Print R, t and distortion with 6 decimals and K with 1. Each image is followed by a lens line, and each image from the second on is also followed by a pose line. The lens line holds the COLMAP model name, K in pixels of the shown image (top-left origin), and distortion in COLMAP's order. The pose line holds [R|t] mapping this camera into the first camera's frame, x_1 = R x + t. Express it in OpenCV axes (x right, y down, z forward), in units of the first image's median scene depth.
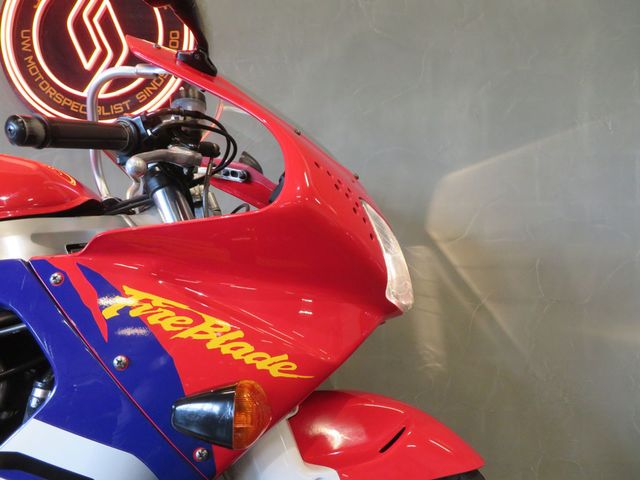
lens RADIAL K [[459.9, 0, 319.0], [0, 459.9, 239.7], [0, 0, 1]] dist [-0.007077, 0.008732]
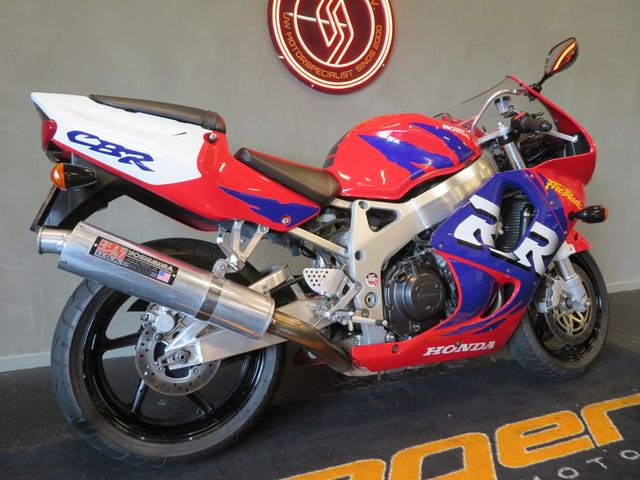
lens RADIAL K [[459.9, 0, 322.8], [0, 459.9, 240.6], [0, 0, 1]] dist [-0.007077, 0.008732]
pose [[0.933034, -0.054637, 0.355615, -2.111835], [-0.007954, 0.985028, 0.172209, -0.003774], [-0.359700, -0.163505, 0.918631, -0.935207]]
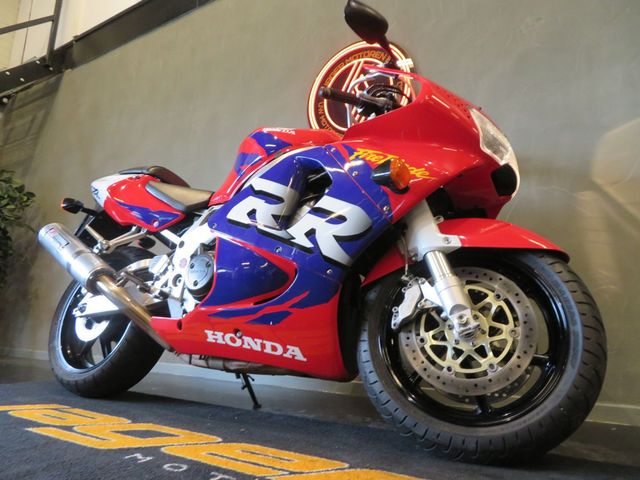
lens RADIAL K [[459.9, 0, 320.0], [0, 459.9, 244.3], [0, 0, 1]] dist [-0.007077, 0.008732]
pose [[0.852120, -0.073960, -0.518094, 0.471924], [-0.020127, 0.984600, -0.173660, 0.765695], [0.522959, 0.158407, 0.837509, -0.796494]]
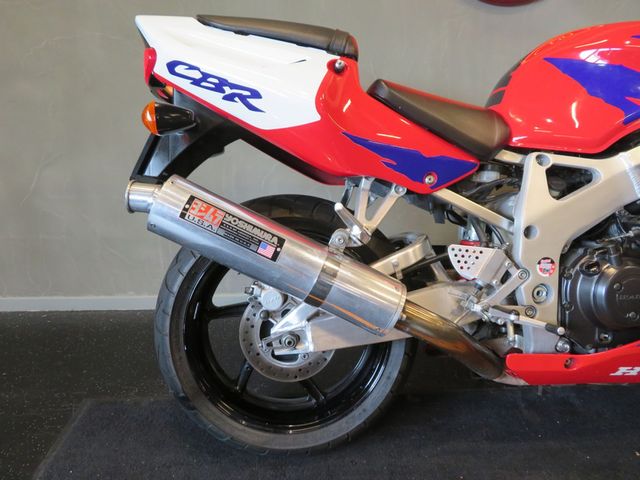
lens RADIAL K [[459.9, 0, 320.4], [0, 459.9, 239.0], [0, 0, 1]] dist [-0.007077, 0.008732]
pose [[0.998172, -0.017460, 0.057853, -2.000324], [-0.000630, 0.954294, 0.298867, -0.004752], [-0.060427, -0.298358, 0.952539, -0.519379]]
